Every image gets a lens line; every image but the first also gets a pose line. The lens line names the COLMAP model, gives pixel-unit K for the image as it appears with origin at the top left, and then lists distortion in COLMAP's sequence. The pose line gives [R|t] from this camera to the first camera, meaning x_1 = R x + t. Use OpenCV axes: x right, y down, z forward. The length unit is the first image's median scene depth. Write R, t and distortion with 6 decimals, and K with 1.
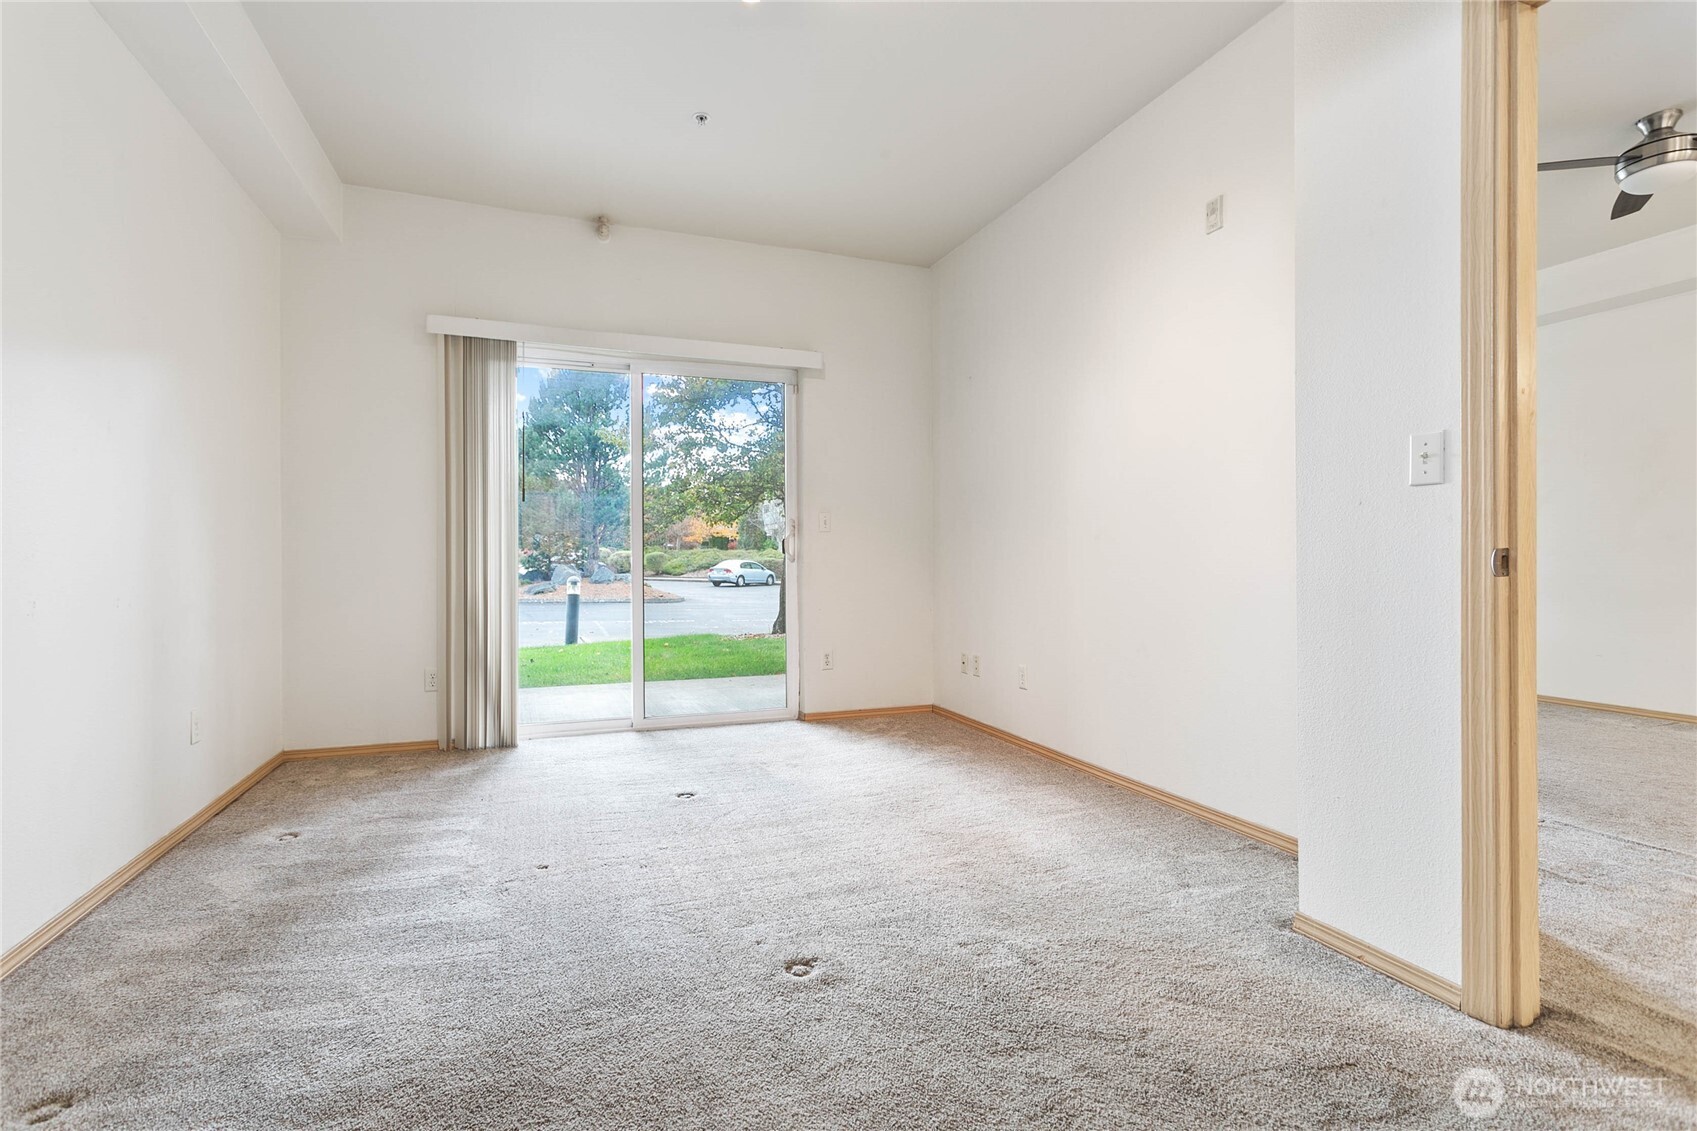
lens RADIAL K [[787.6, 0, 843.0], [0, 787.6, 561.9], [0, 0, 1]] dist [0.003323, 0.001508]
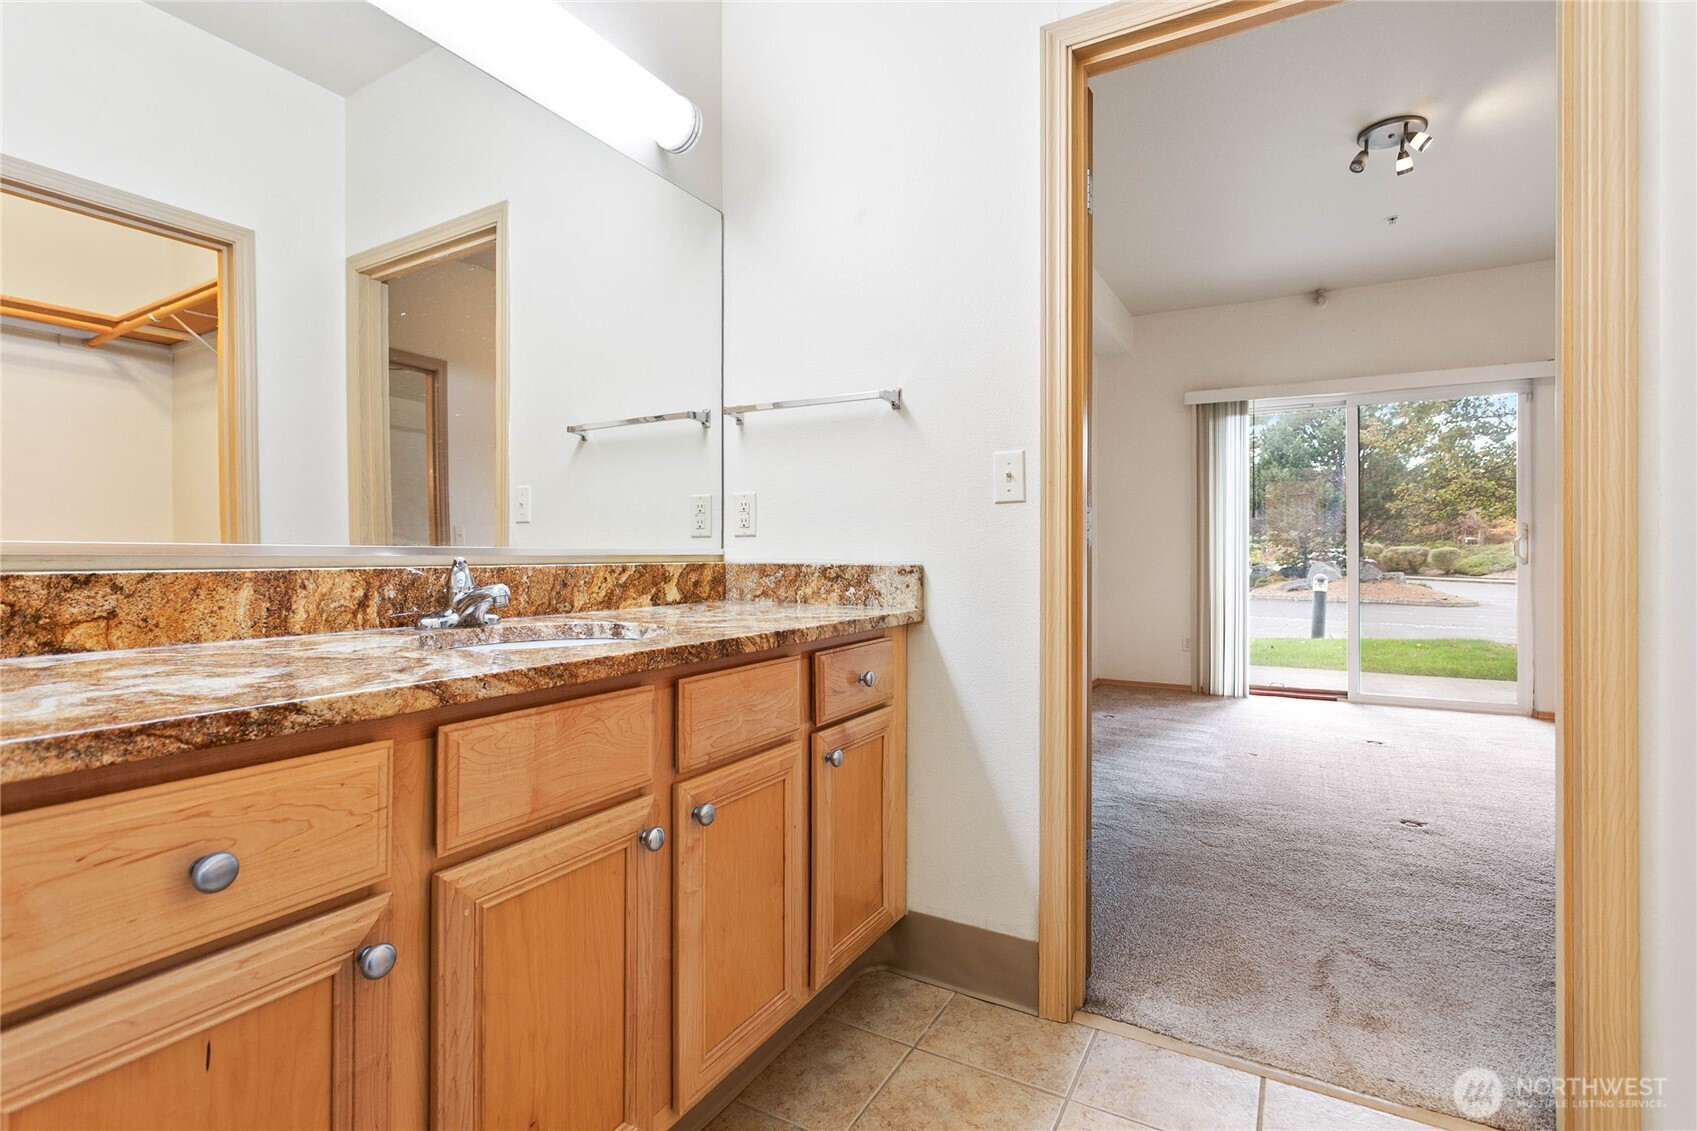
lens RADIAL K [[787.6, 0, 845.0], [0, 787.6, 554.3], [0, 0, 1]] dist [0.003323, 0.001508]
pose [[0.628298, 0.000713, -0.777973, 0.088361], [-0.004098, 0.999989, -0.002393, -0.003246], [0.777962, 0.004692, 0.628293, -0.168241]]
